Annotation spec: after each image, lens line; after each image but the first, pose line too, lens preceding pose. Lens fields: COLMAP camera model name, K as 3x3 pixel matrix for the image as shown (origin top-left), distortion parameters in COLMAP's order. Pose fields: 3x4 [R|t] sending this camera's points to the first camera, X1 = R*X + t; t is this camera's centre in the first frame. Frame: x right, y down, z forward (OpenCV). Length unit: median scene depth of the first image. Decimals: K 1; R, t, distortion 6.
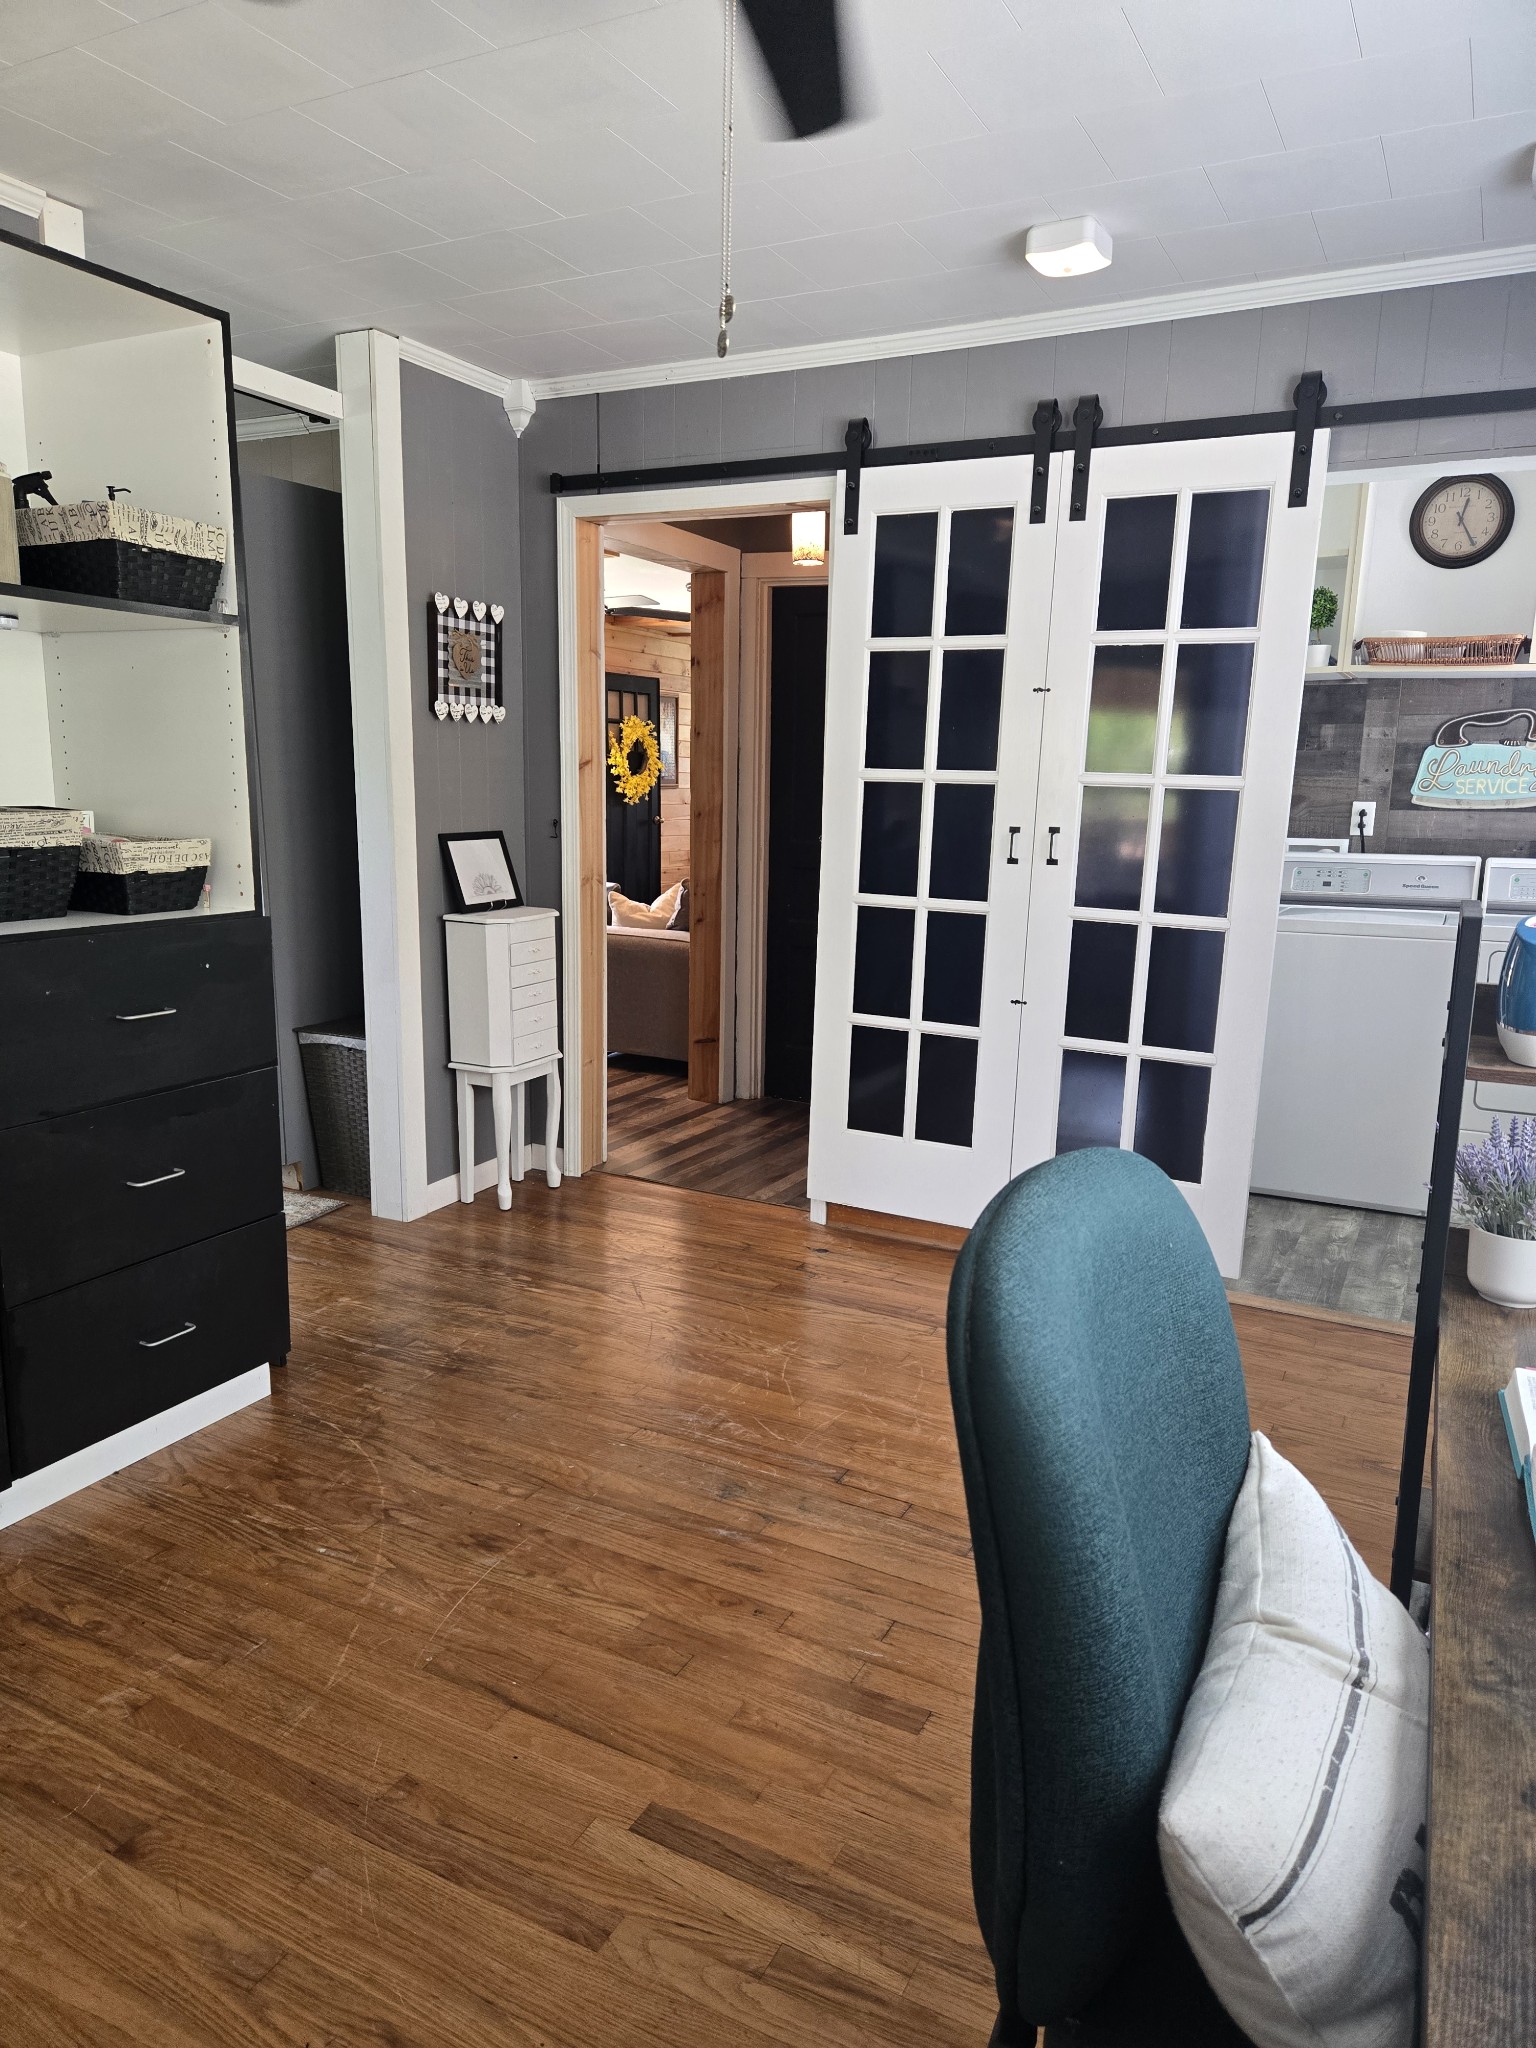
lens RADIAL K [[1375.4, 0, 756.0], [0, 1375.4, 1025.5], [0, 0, 1]] dist [0.087222, -0.081215]
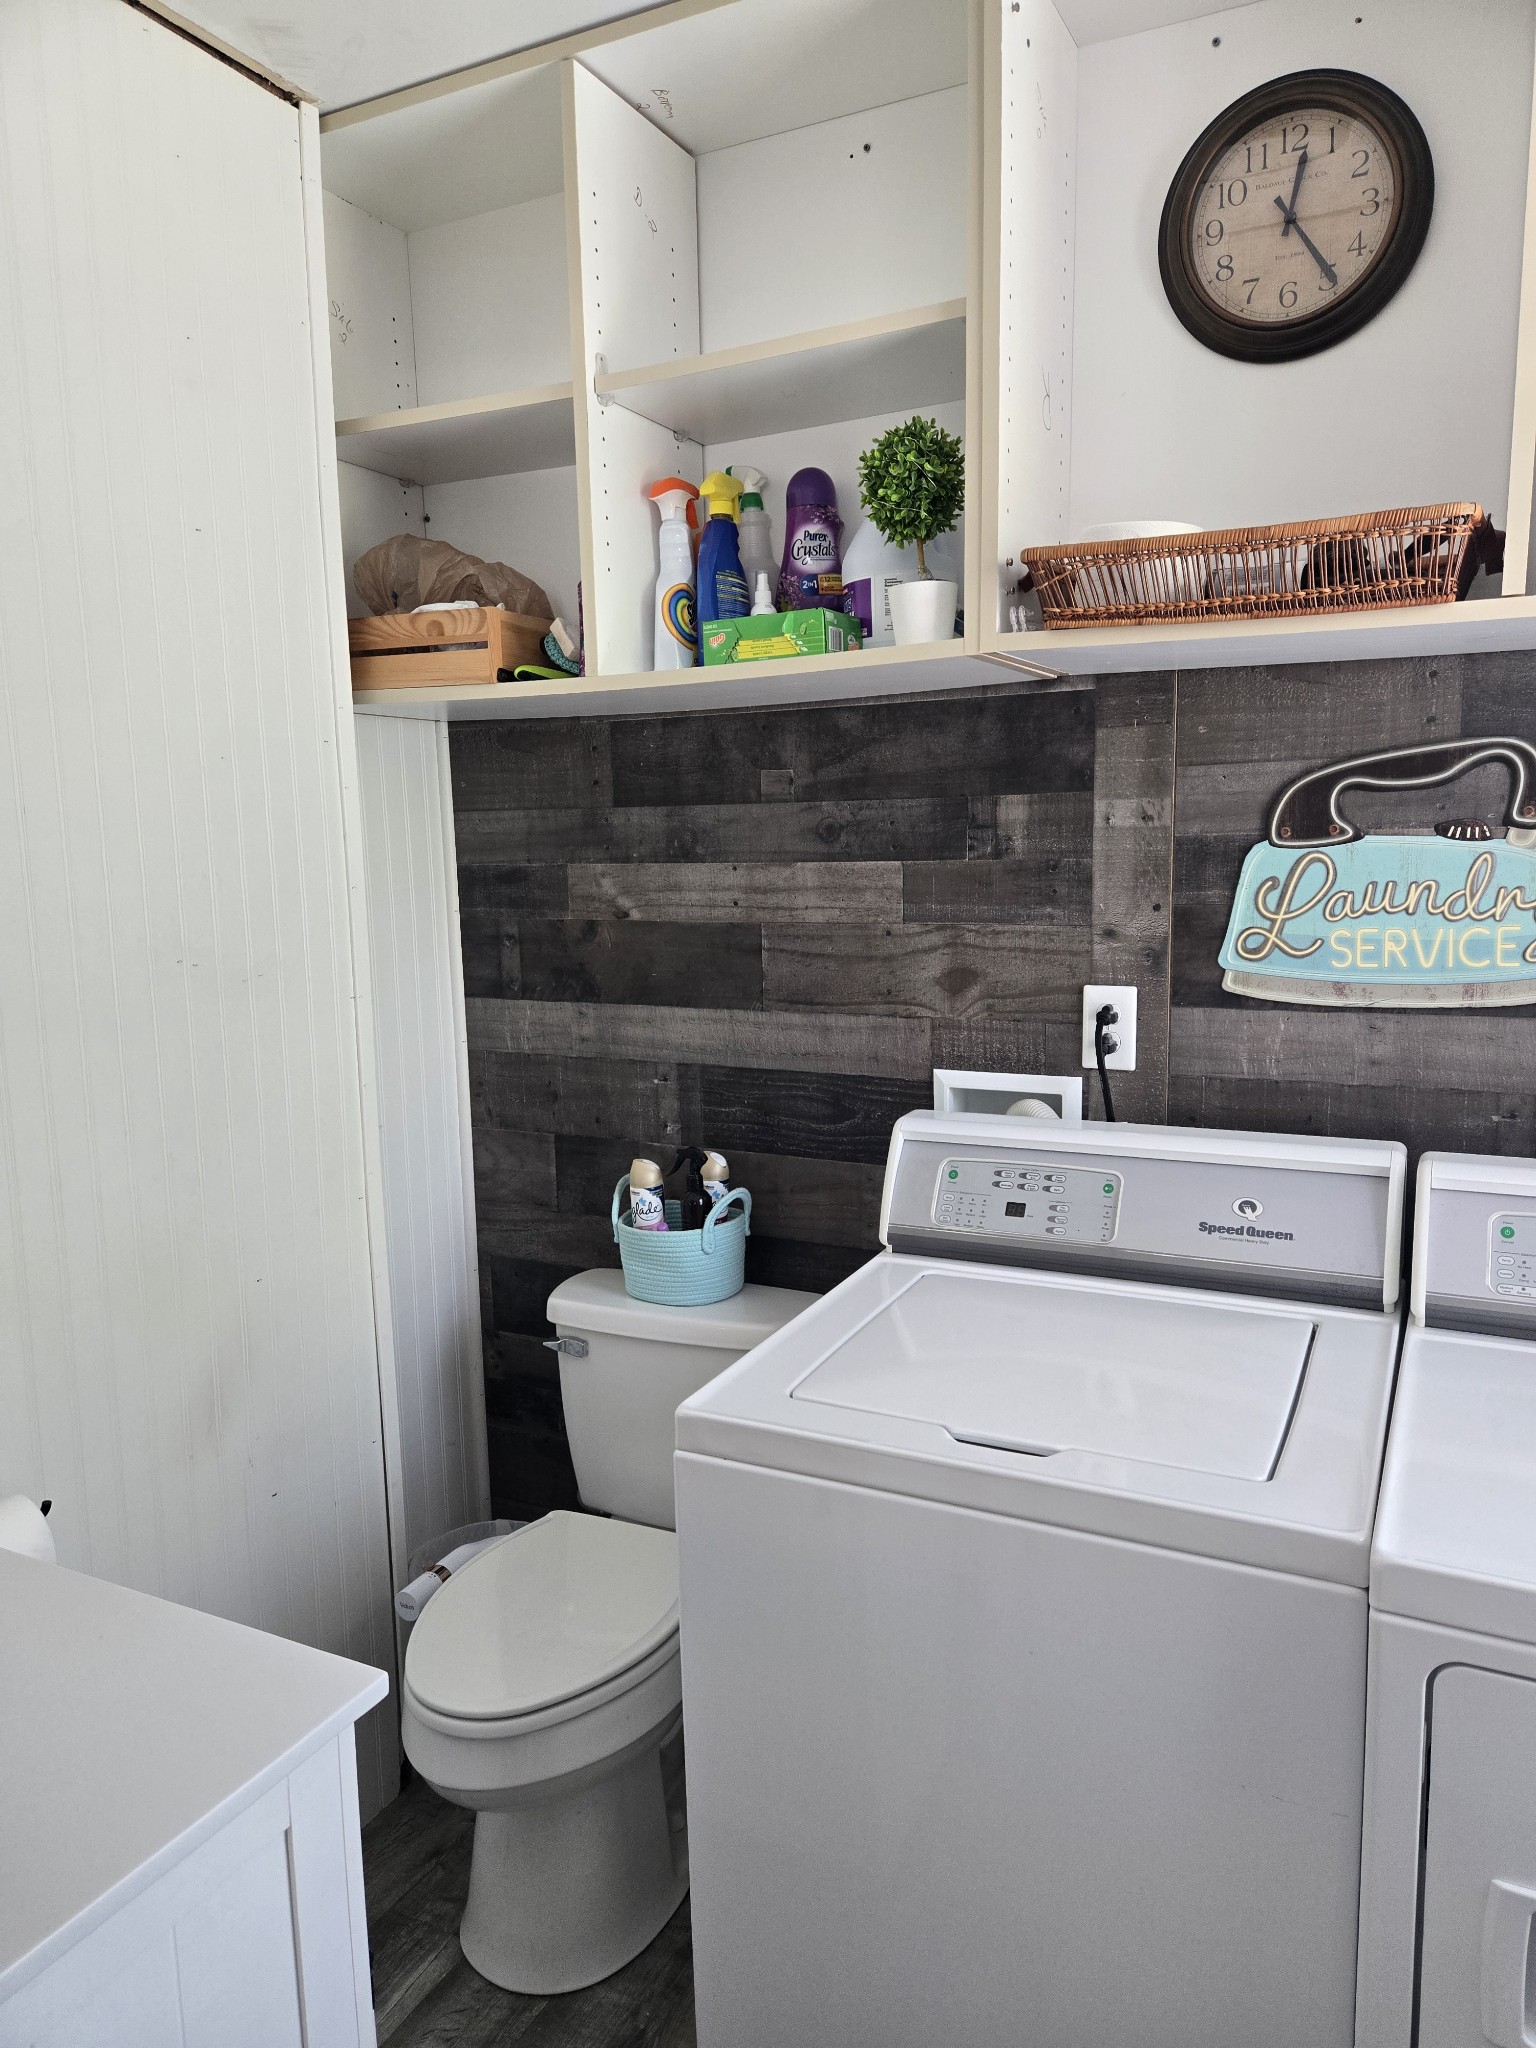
lens RADIAL K [[1375.4, 0, 778.1], [0, 1375.4, 1026.1], [0, 0, 1]] dist [0.087222, -0.081215]
pose [[0.999310, -0.036330, 0.007703, 0.346646], [0.036620, 0.998460, -0.041680, -0.139325], [-0.006177, 0.041933, 0.999101, 0.625463]]
